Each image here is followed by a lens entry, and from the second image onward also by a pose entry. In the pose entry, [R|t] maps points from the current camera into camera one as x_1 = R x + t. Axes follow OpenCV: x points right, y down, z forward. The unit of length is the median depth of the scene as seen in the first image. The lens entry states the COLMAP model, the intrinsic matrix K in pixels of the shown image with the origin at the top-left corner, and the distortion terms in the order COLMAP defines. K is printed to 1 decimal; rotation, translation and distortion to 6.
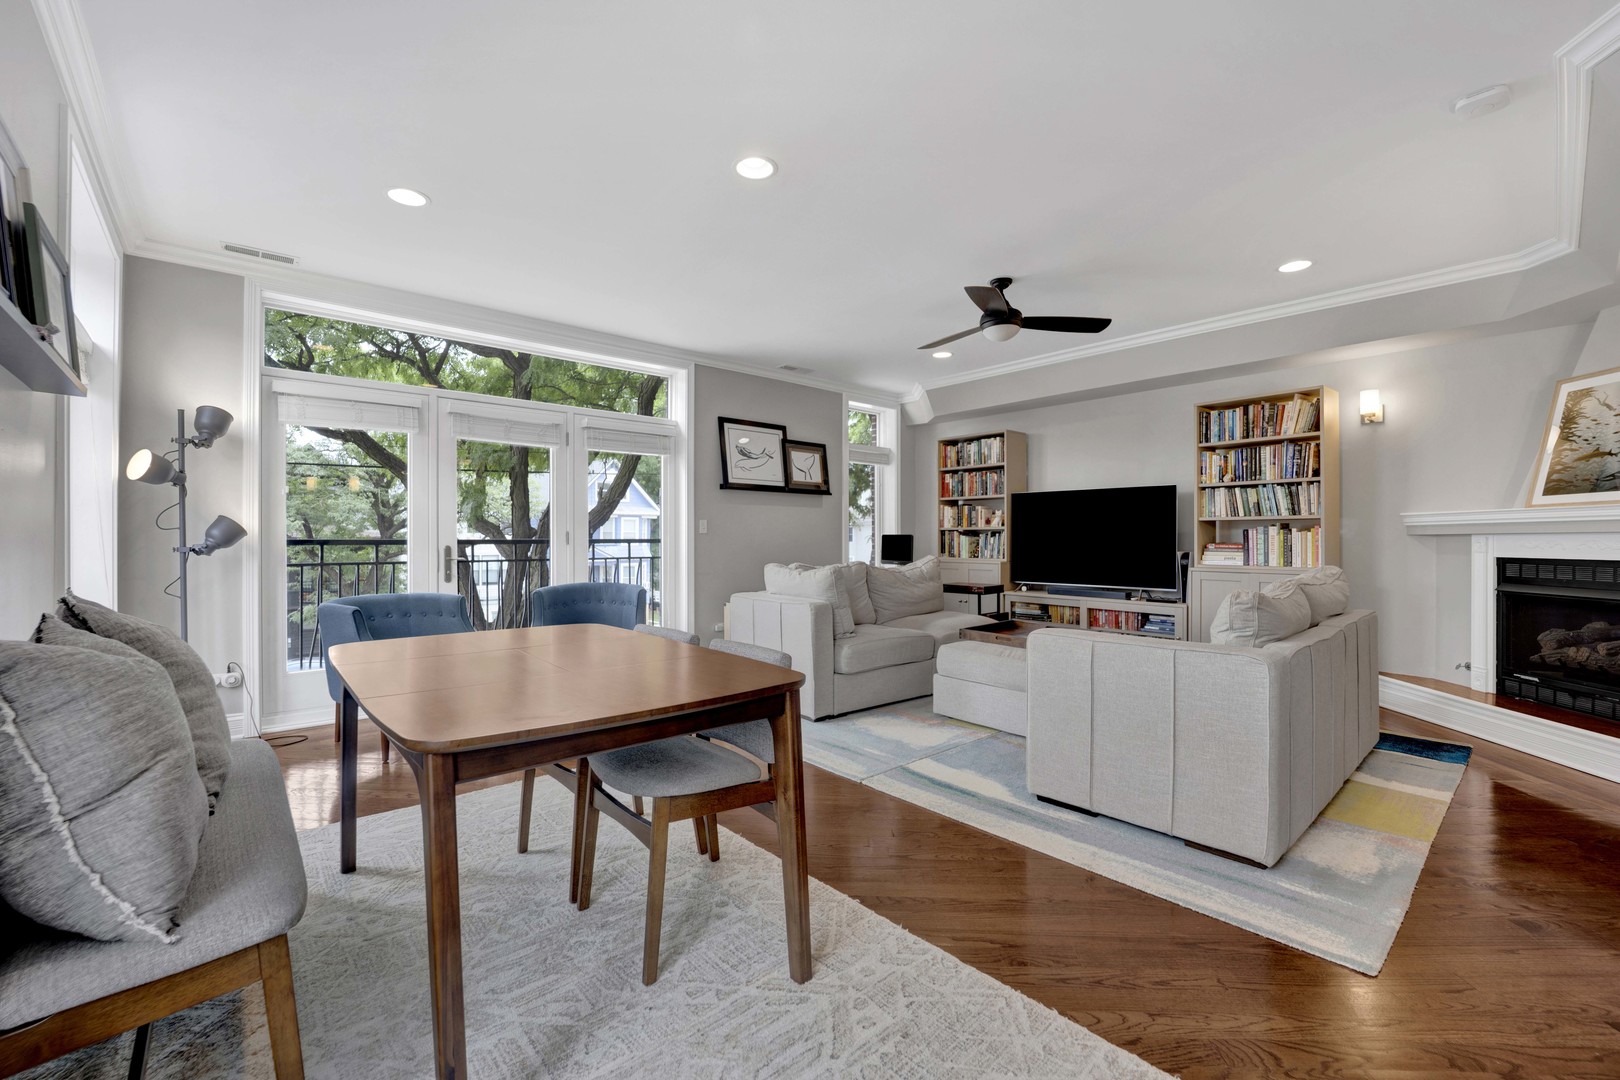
lens RADIAL K [[665.8, 0, 803.3], [0, 665.8, 542.7], [0, 0, 1]] dist [-0.022786, -0.000336]
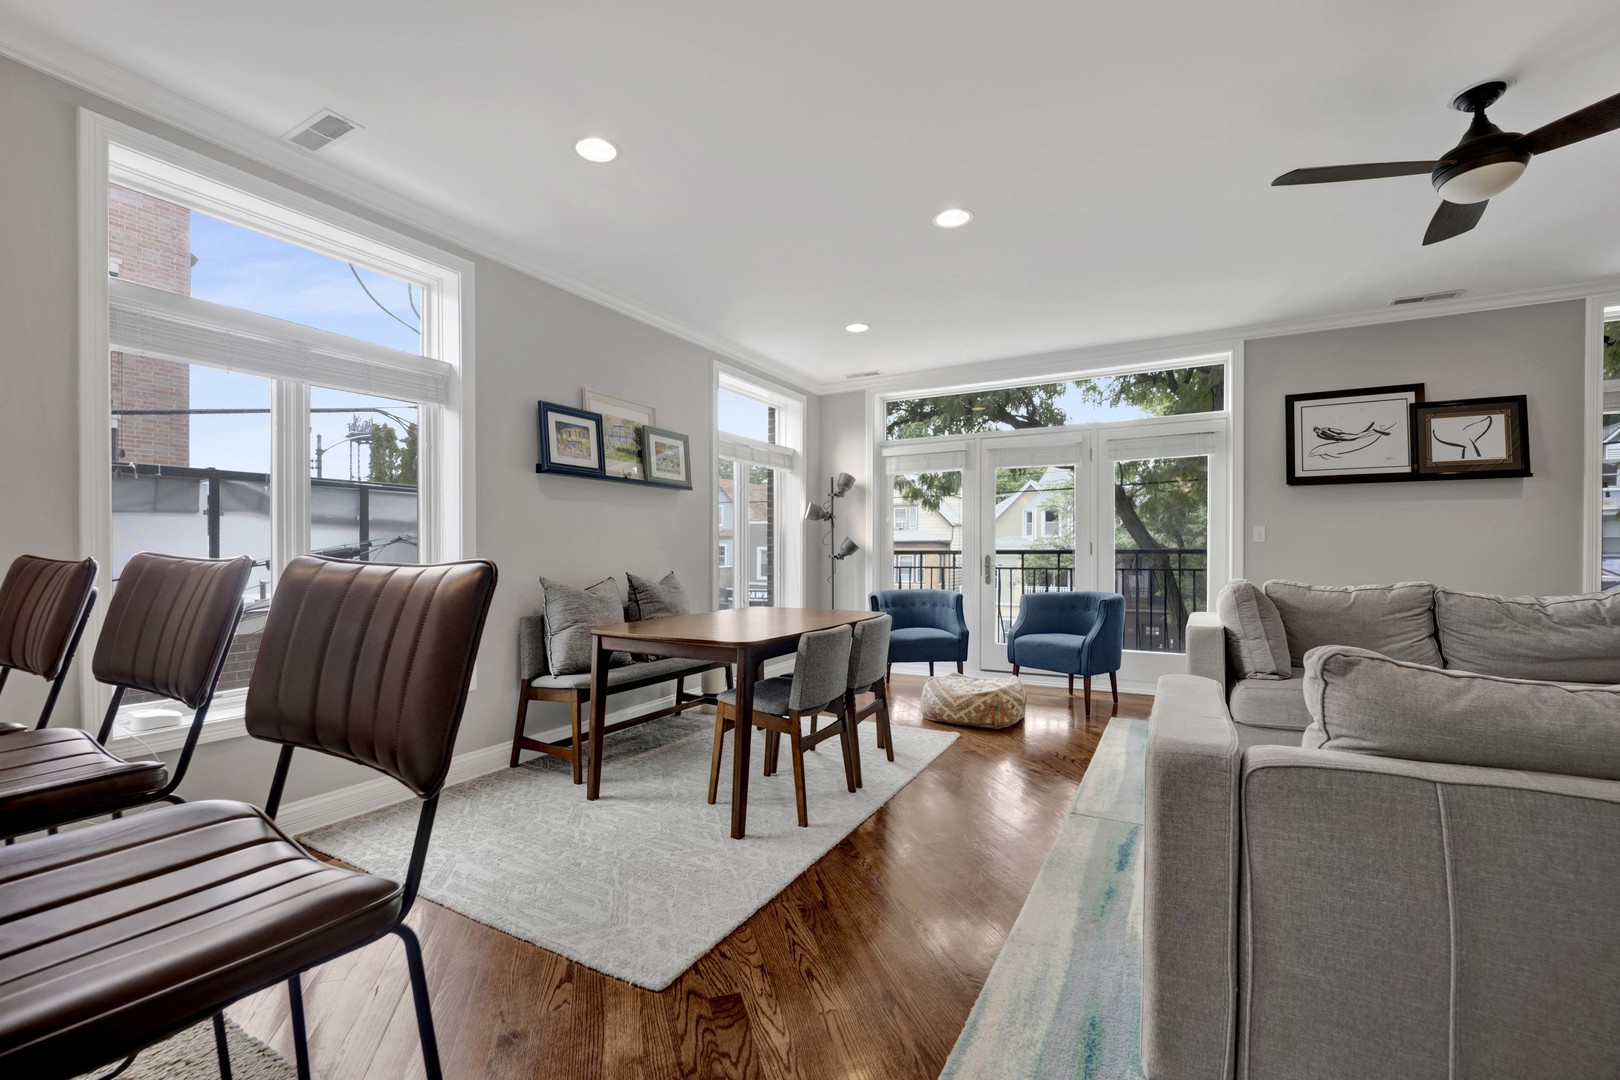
lens RADIAL K [[682.5, 0, 807.4], [0, 682.5, 561.8], [0, 0, 1]] dist [-0.024932, -0.000260]
pose [[0.340653, 0.012496, -0.940106, 0.508366], [-0.000852, 0.999915, 0.012983, 0.000963], [0.940189, -0.003621, 0.340635, 0.206002]]
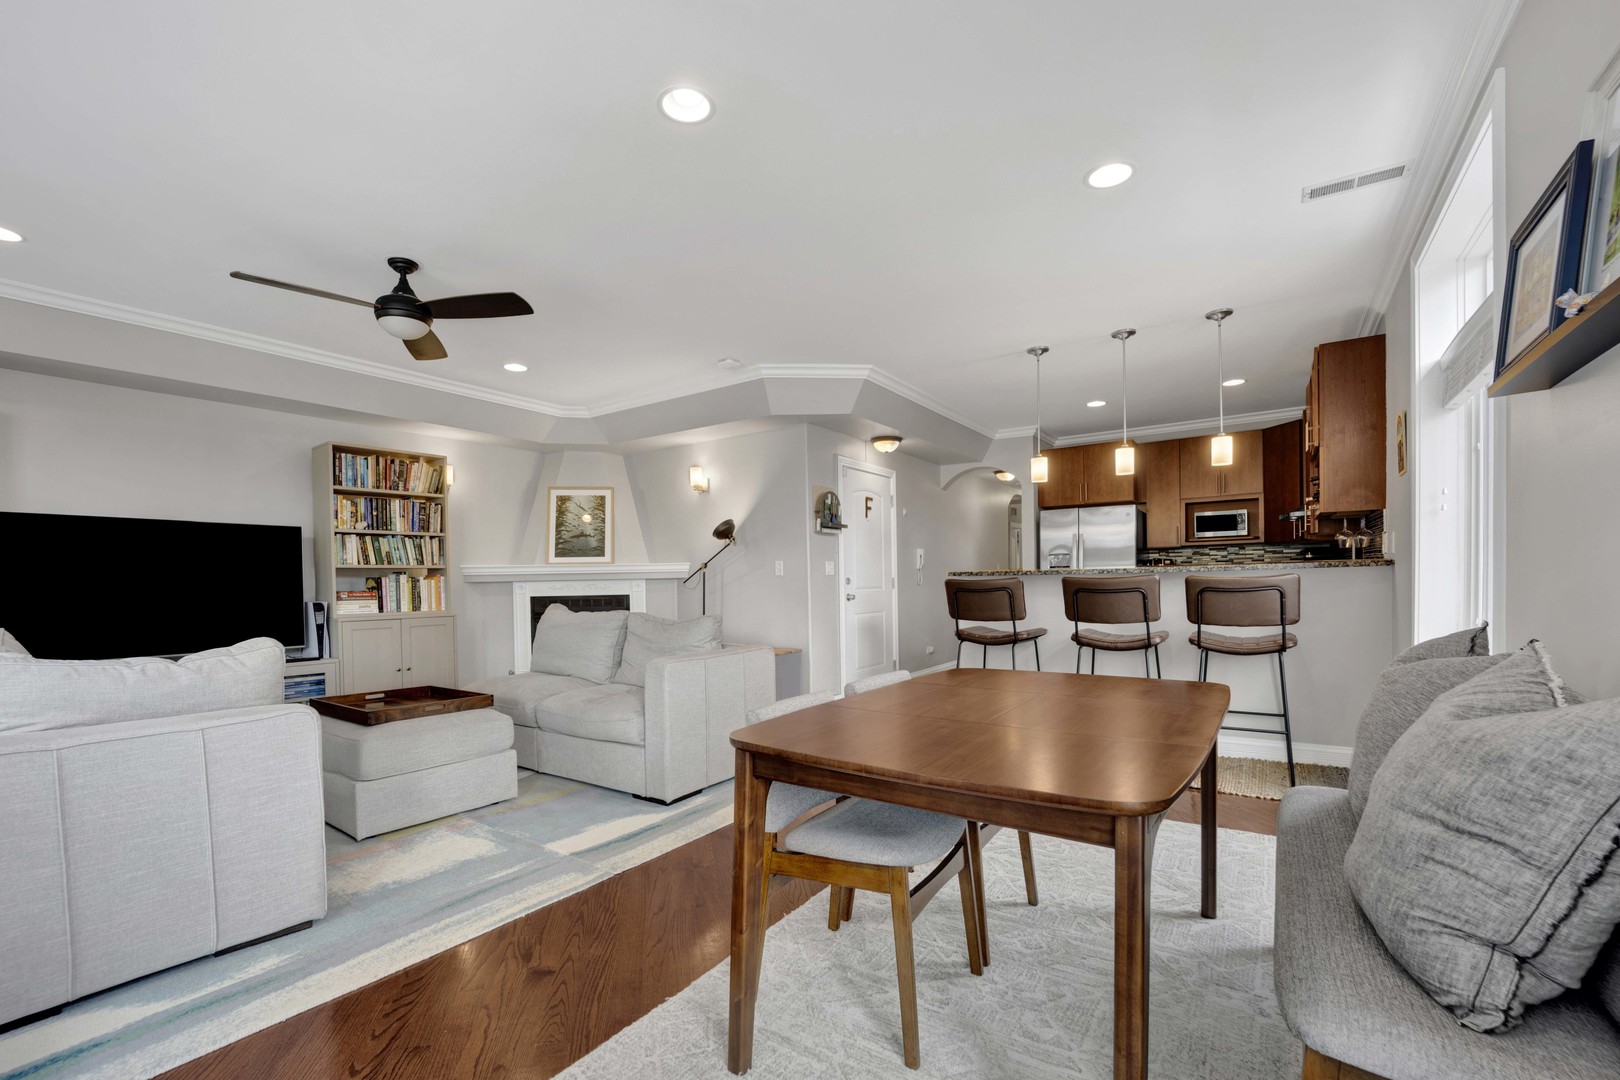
lens RADIAL K [[683.2, 0, 798.1], [0, 683.2, 595.8], [0, 0, 1]] dist [-0.024689, -0.000230]
pose [[-0.243551, -0.017987, 0.969721, -0.487632], [0.020989, 0.999496, 0.023811, -0.003058], [-0.969661, 0.026152, -0.243051, 0.600621]]
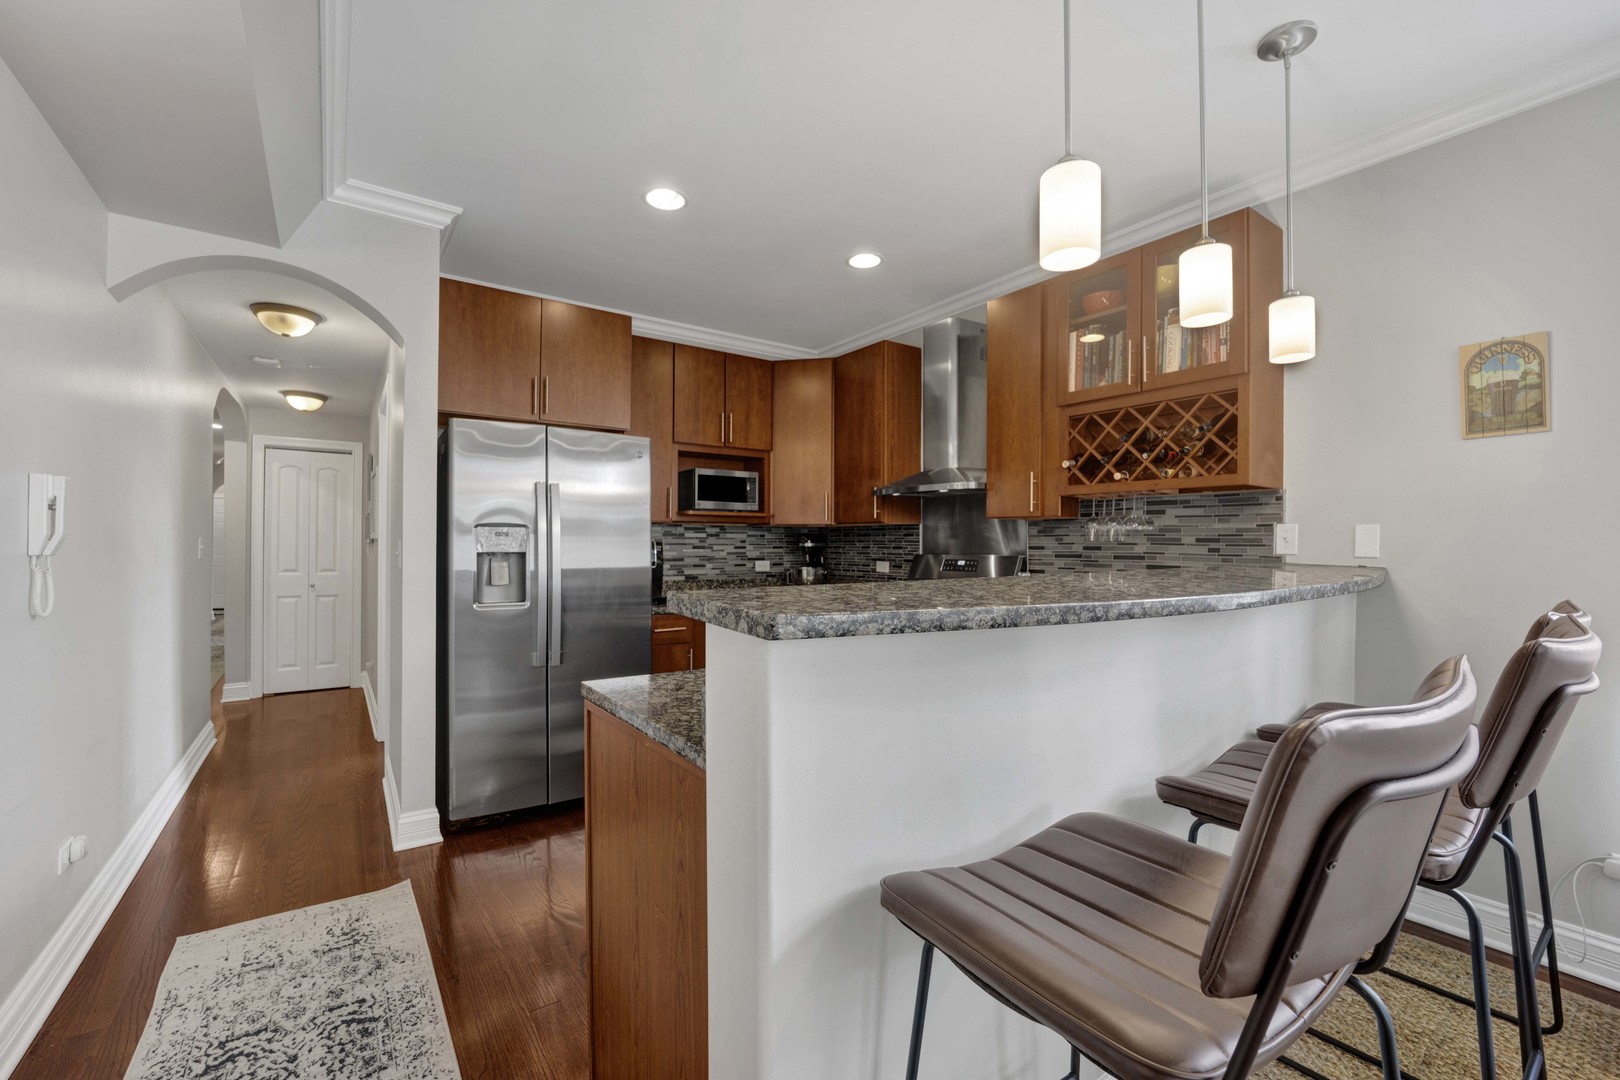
lens RADIAL K [[665.8, 0, 803.3], [0, 665.8, 542.7], [0, 0, 1]] dist [-0.022786, -0.000336]
pose [[-0.994066, -0.002801, 0.108746, 0.402478], [-0.003226, 0.999988, -0.003728, -0.026150], [-0.108734, -0.004057, -0.994063, 0.296047]]
